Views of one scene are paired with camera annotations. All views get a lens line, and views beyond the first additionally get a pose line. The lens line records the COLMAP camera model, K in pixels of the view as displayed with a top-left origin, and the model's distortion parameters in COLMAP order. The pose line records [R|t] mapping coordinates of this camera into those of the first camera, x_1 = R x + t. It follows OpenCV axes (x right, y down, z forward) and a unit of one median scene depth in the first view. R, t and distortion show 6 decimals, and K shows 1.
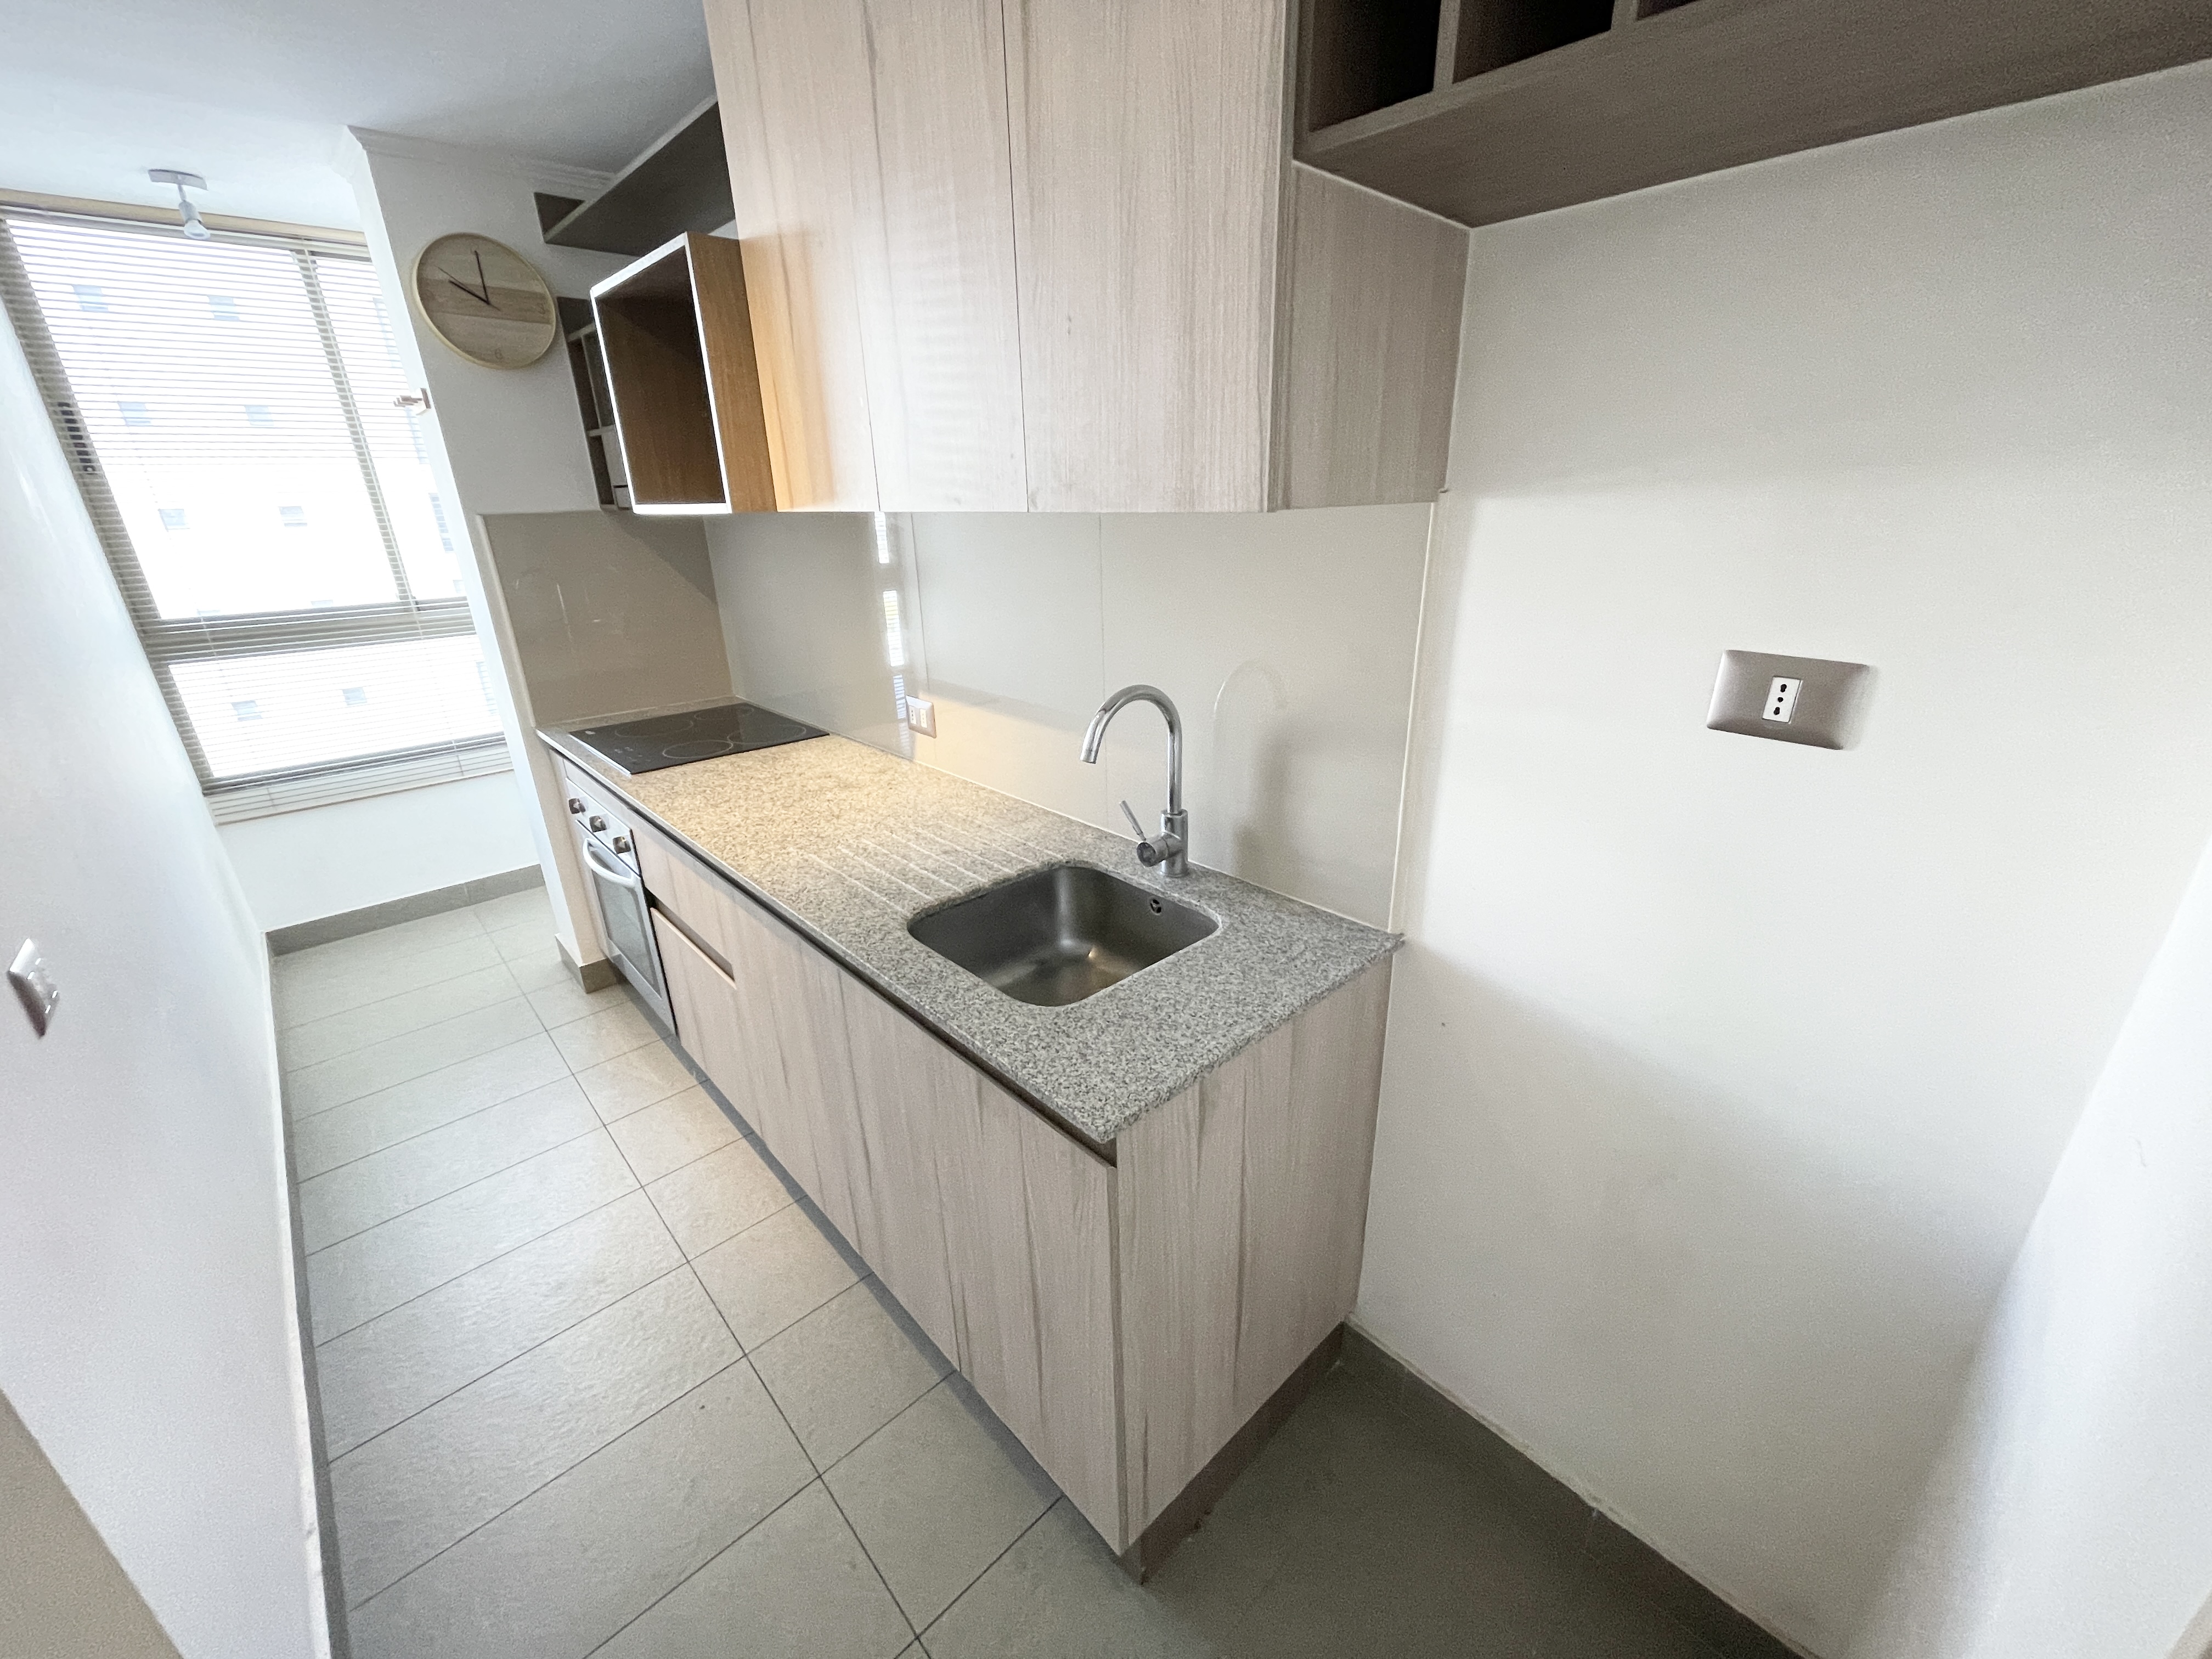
lens RADIAL K [[890.4, 0, 1116.5], [0, 890.4, 831.3], [0, 0, 1]] dist [-0.003190, 0.001269]
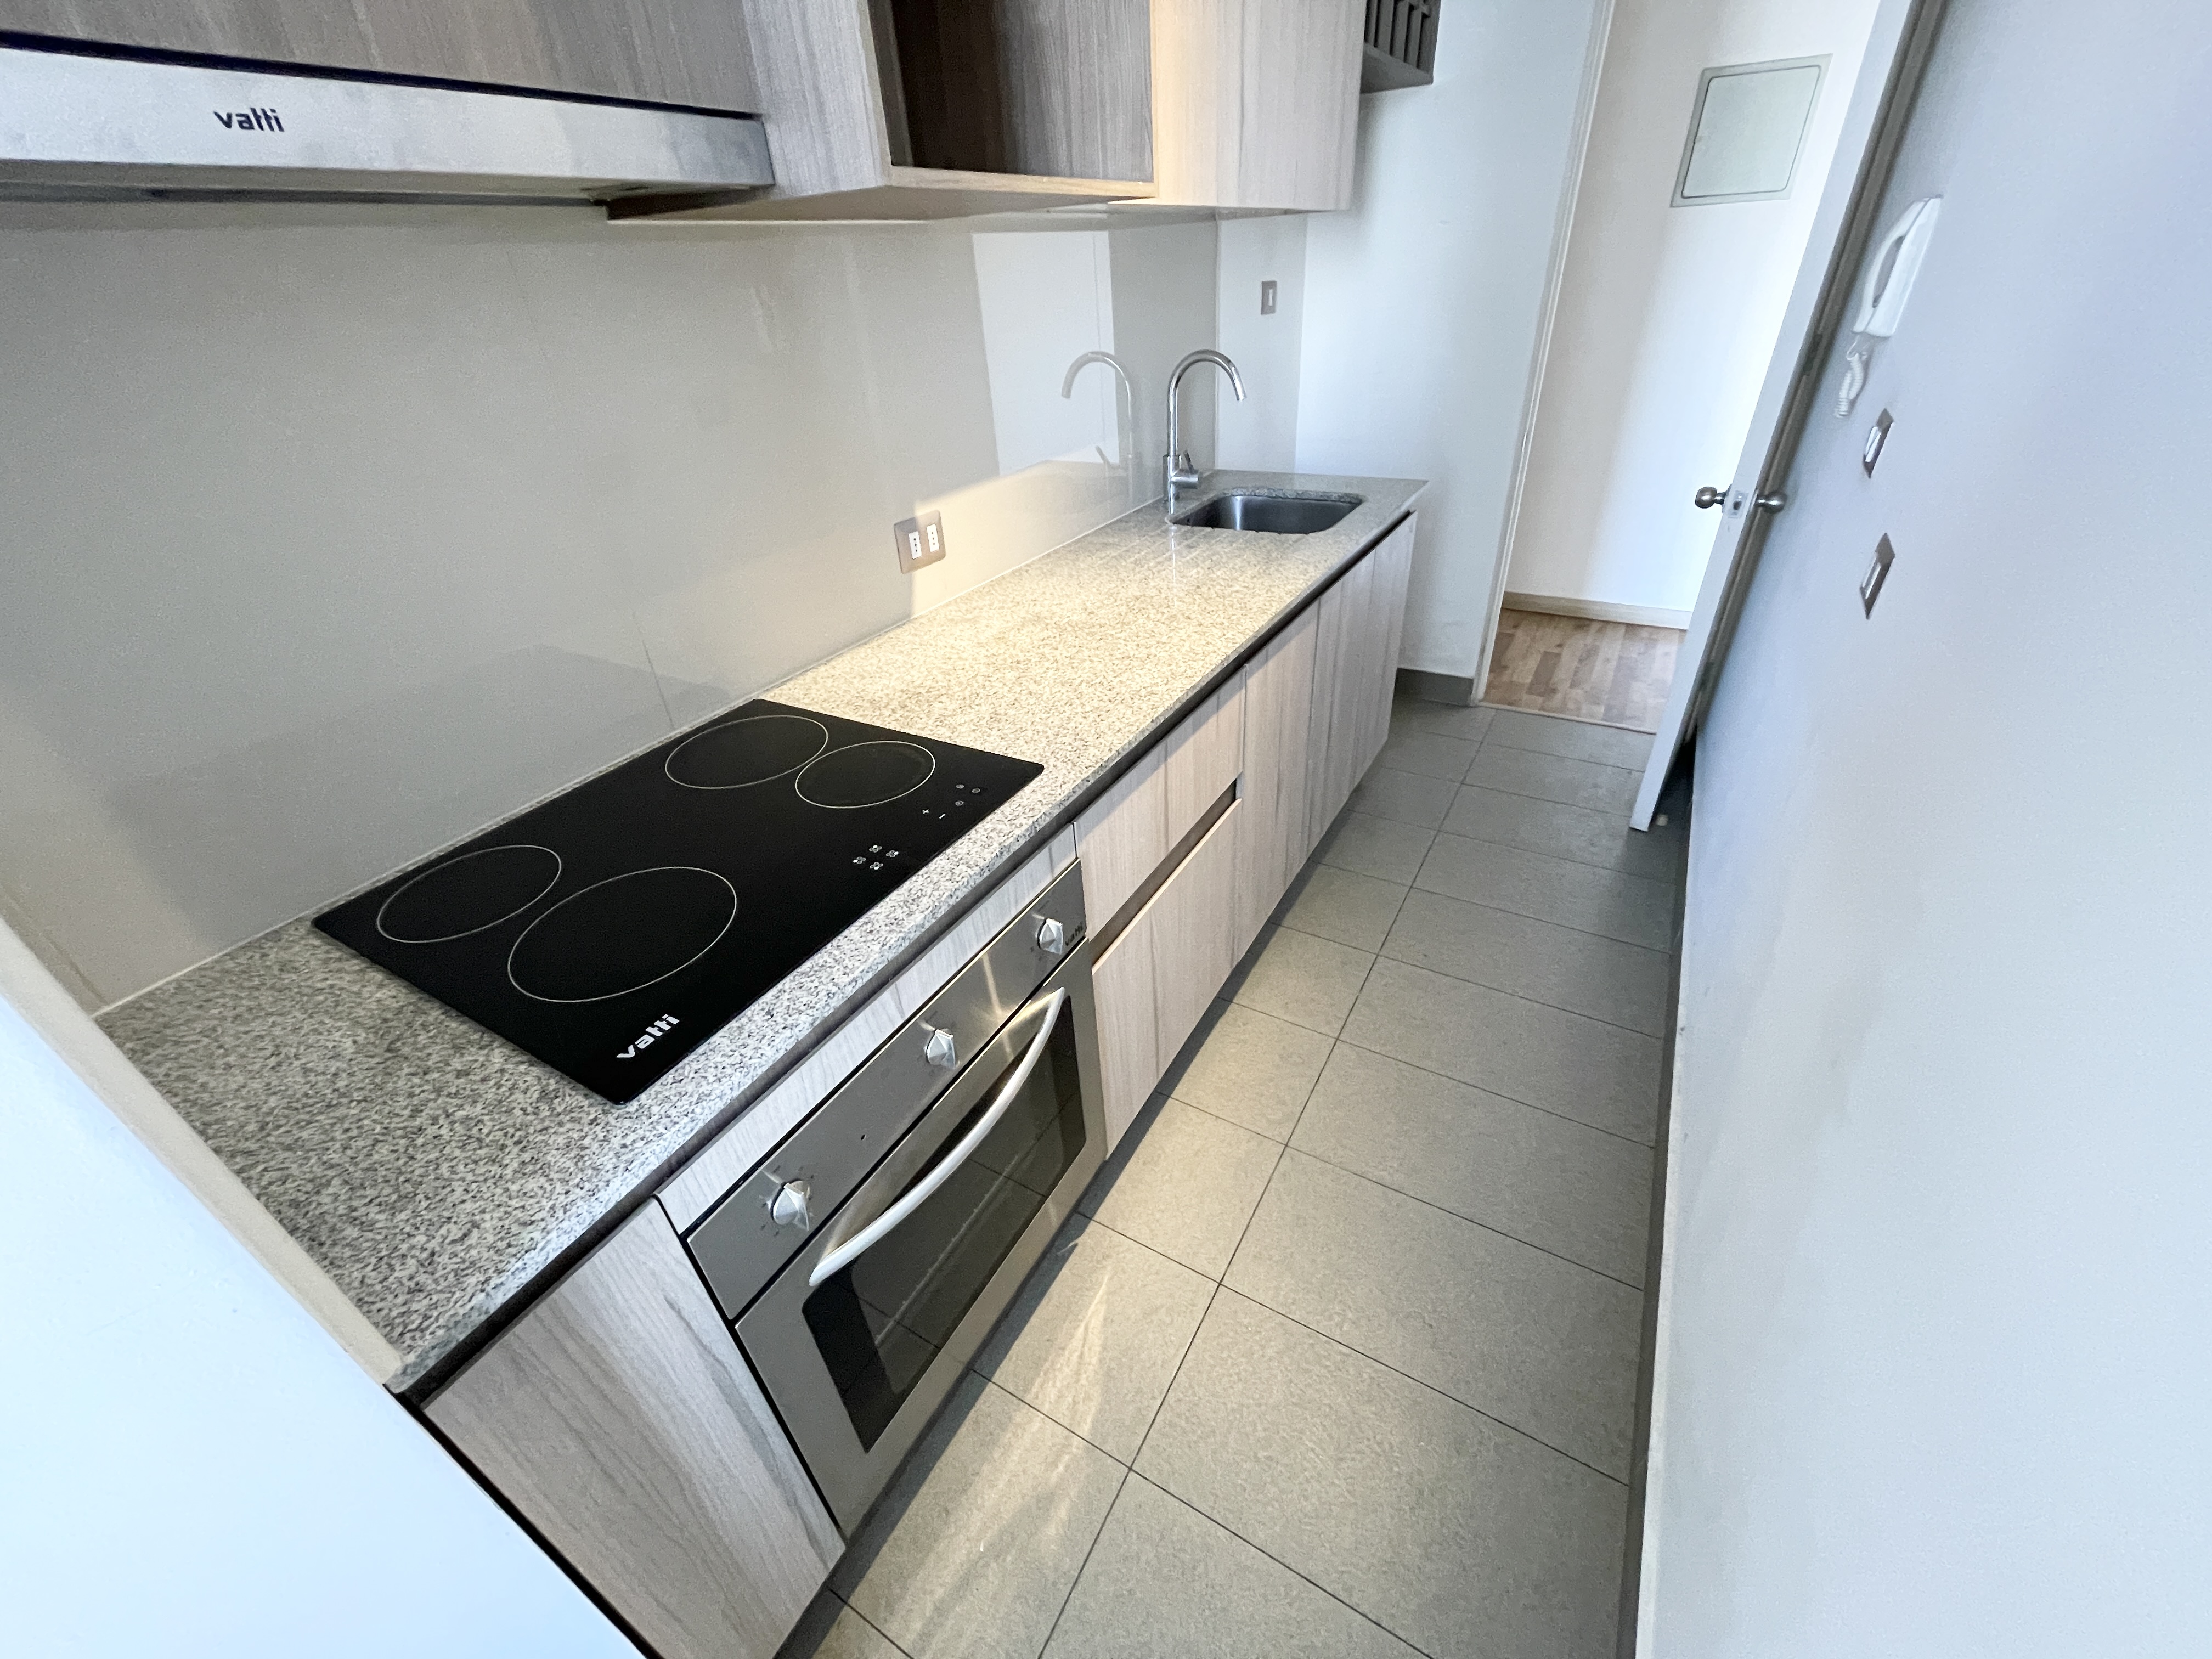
lens RADIAL K [[890.4, 0, 1110.5], [0, 890.4, 827.3], [0, 0, 1]] dist [-0.003190, 0.001269]
pose [[-0.287517, -0.482182, 0.827547, -1.112215], [0.399292, 0.725020, 0.561170, -0.347739], [-0.870574, 0.491779, -0.015924, 1.110935]]
